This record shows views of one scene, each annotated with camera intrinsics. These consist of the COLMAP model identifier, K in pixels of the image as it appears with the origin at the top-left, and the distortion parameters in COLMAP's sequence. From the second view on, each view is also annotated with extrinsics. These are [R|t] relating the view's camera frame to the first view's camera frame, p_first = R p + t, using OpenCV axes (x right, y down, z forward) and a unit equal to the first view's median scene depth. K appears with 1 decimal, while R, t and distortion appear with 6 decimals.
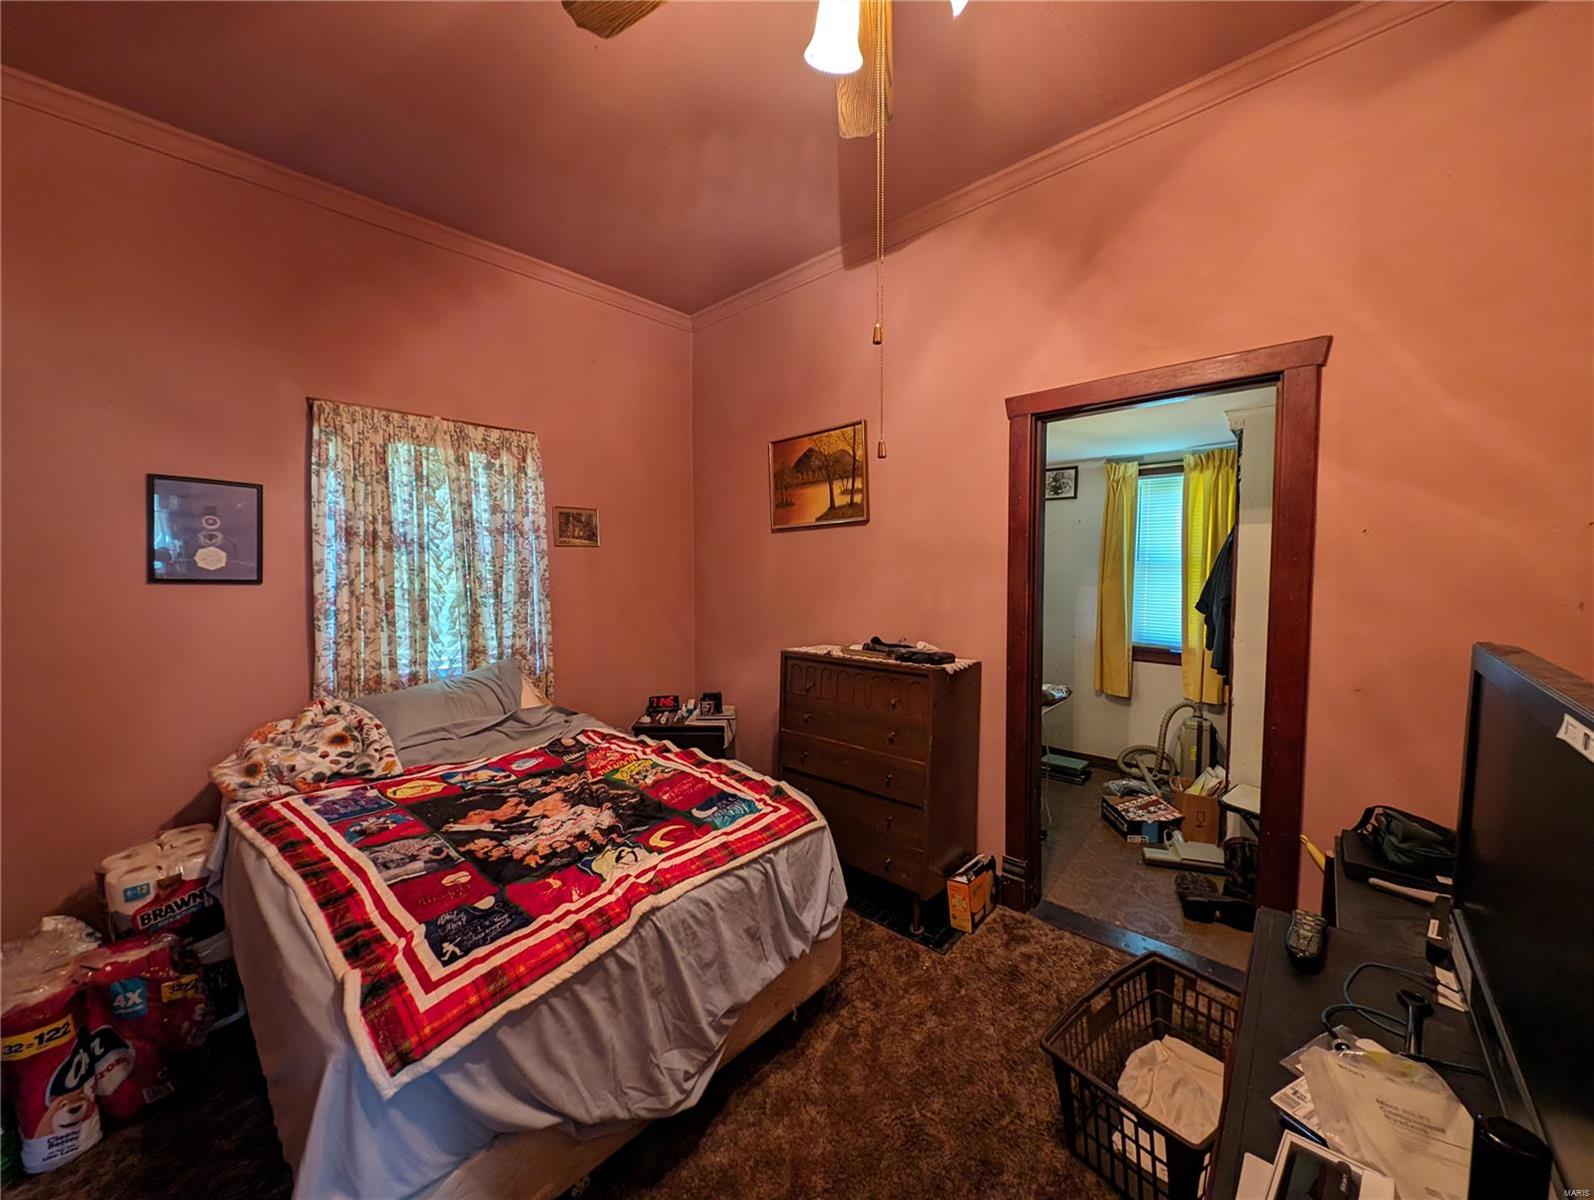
lens RADIAL K [[601.5, 0, 796.5], [0, 601.5, 598.5], [0, 0, 1]] dist [0.007008, -0.003230]
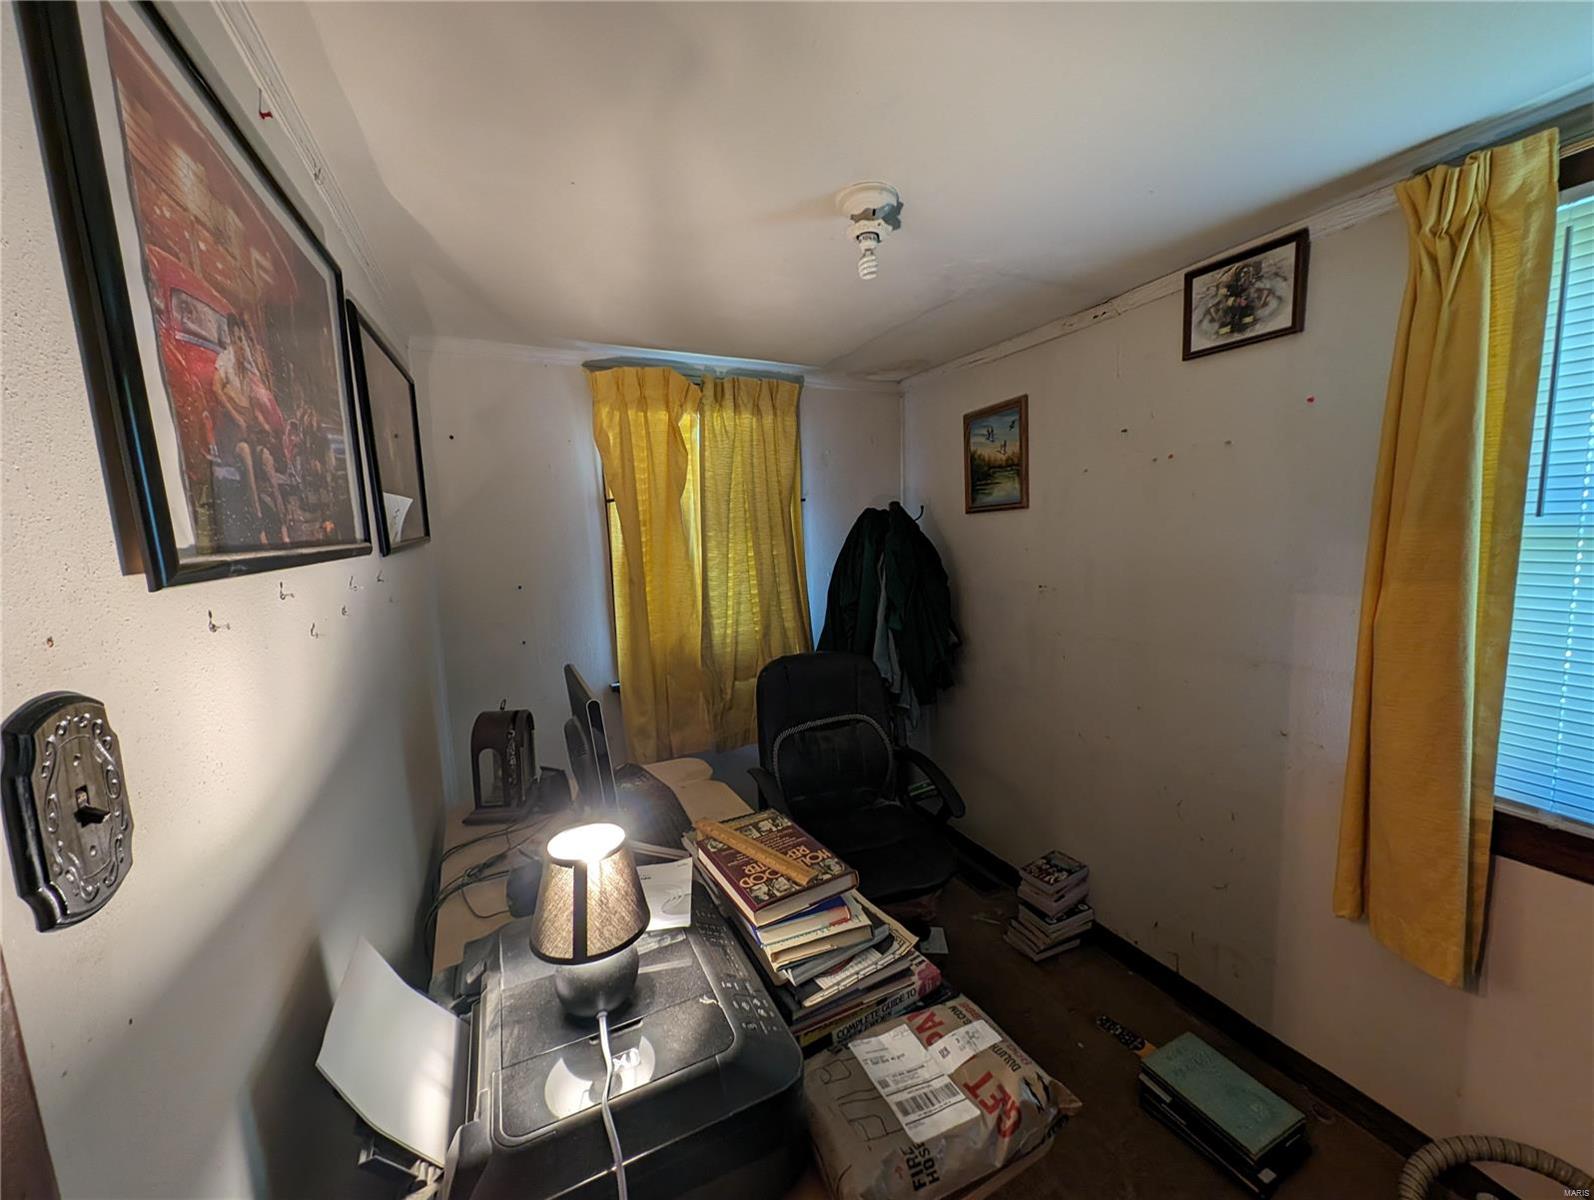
lens RADIAL K [[601.5, 0, 800.7], [0, 601.5, 597.9], [0, 0, 1]] dist [0.007008, -0.003230]
pose [[0.926141, 0.004880, -0.377147, 0.351596], [0.021092, 0.997681, 0.064705, -0.048102], [0.376588, -0.067881, 0.923890, 0.604234]]
